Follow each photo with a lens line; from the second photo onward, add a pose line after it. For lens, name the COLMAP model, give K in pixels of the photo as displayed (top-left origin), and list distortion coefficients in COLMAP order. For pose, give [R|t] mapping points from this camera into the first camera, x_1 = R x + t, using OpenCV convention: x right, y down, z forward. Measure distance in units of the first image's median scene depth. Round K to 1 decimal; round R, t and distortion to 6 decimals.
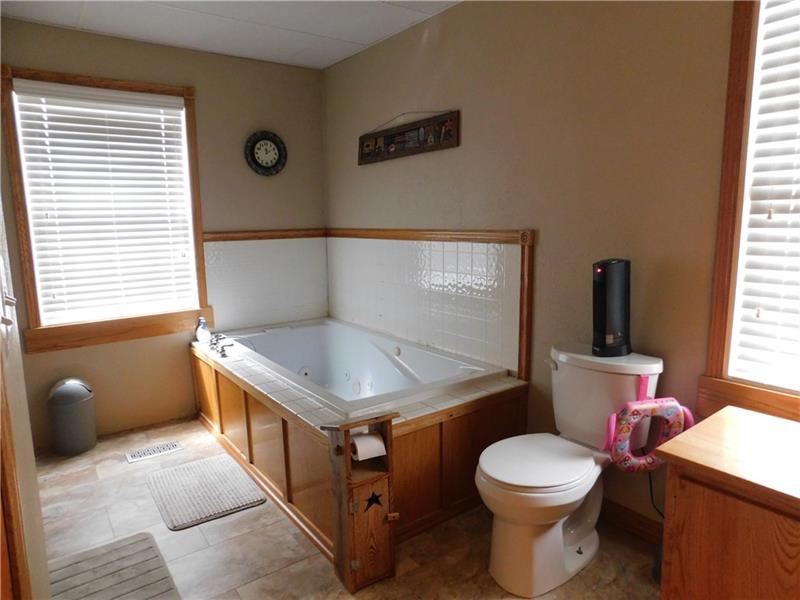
lens RADIAL K [[527.6, 0, 408.2], [0, 527.6, 301.3], [0, 0, 1]] dist [-0.069598, 0.052088]
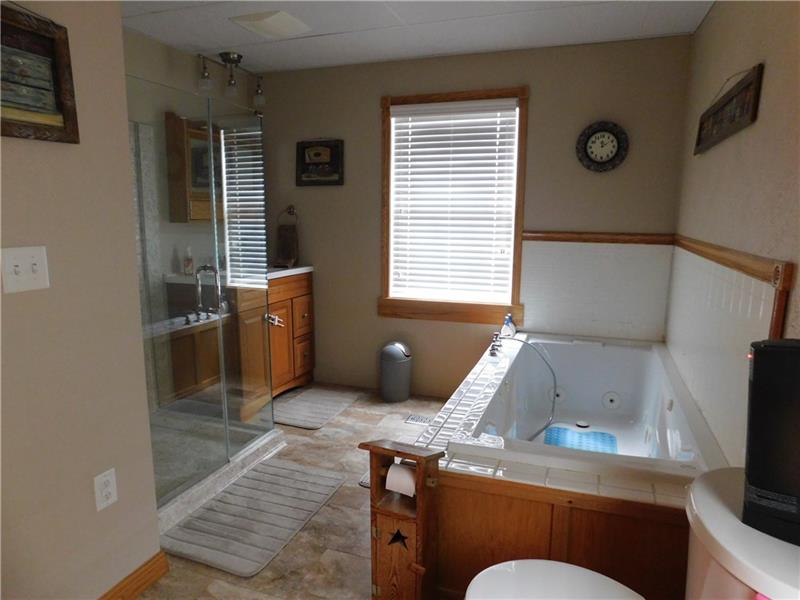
lens RADIAL K [[527.6, 0, 402.8], [0, 527.6, 301.0], [0, 0, 1]] dist [-0.069598, 0.052088]
pose [[0.547374, 0.160875, -0.821280, 0.344674], [-0.146759, 0.984595, 0.095052, -0.063627], [0.823920, 0.068501, 0.562551, 0.260346]]
